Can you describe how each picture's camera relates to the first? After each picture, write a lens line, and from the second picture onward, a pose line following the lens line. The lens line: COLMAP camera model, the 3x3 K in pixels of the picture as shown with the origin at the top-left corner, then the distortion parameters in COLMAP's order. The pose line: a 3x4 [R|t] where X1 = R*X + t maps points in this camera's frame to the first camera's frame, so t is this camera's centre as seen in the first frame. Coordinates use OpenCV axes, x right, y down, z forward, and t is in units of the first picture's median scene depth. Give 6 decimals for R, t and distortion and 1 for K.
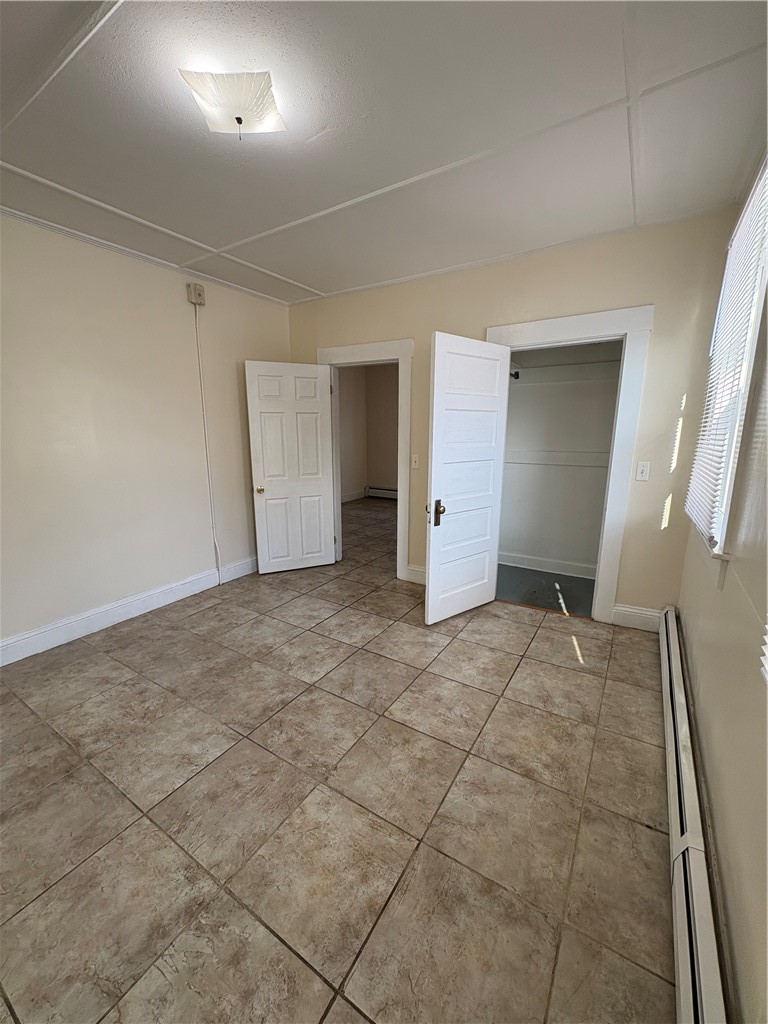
lens RADIAL K [[406.5, 0, 386.7], [0, 406.5, 512.7], [0, 0, 1]] dist [-0.000349, 0.000744]
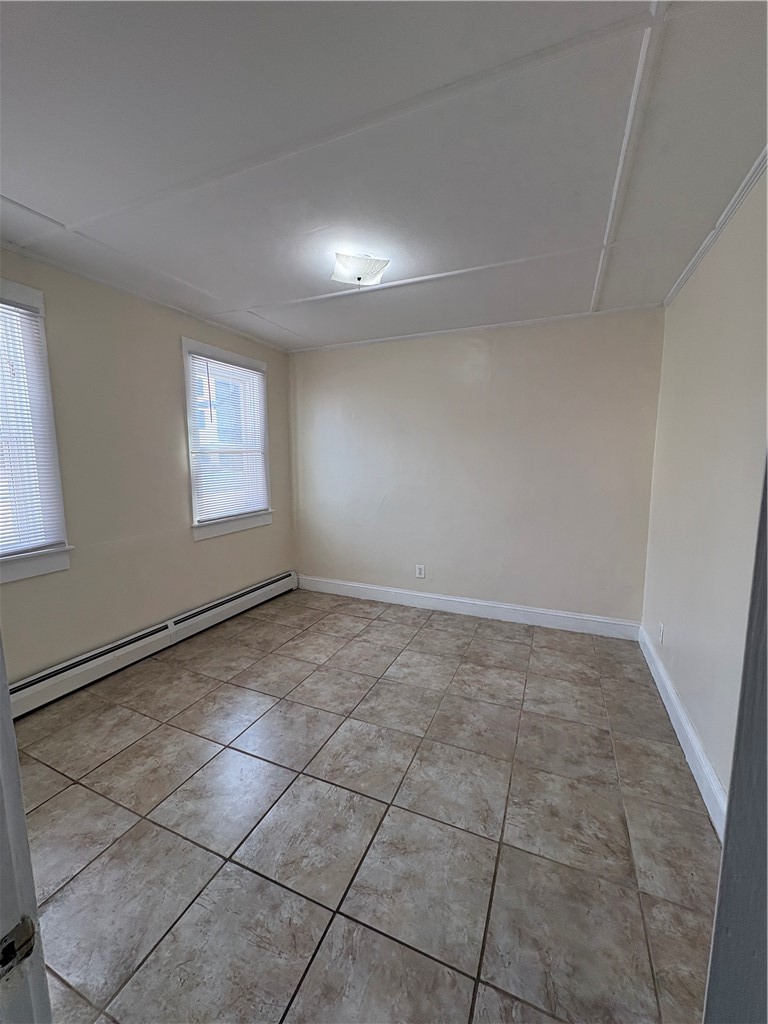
lens RADIAL K [[406.5, 0, 384.1], [0, 406.5, 511.4], [0, 0, 1]] dist [-0.000349, 0.000744]
pose [[-0.988466, 0.023075, -0.149673, -0.140481], [-0.027675, 0.944157, 0.328332, -0.431246], [0.148891, 0.328687, -0.932629, 1.897818]]
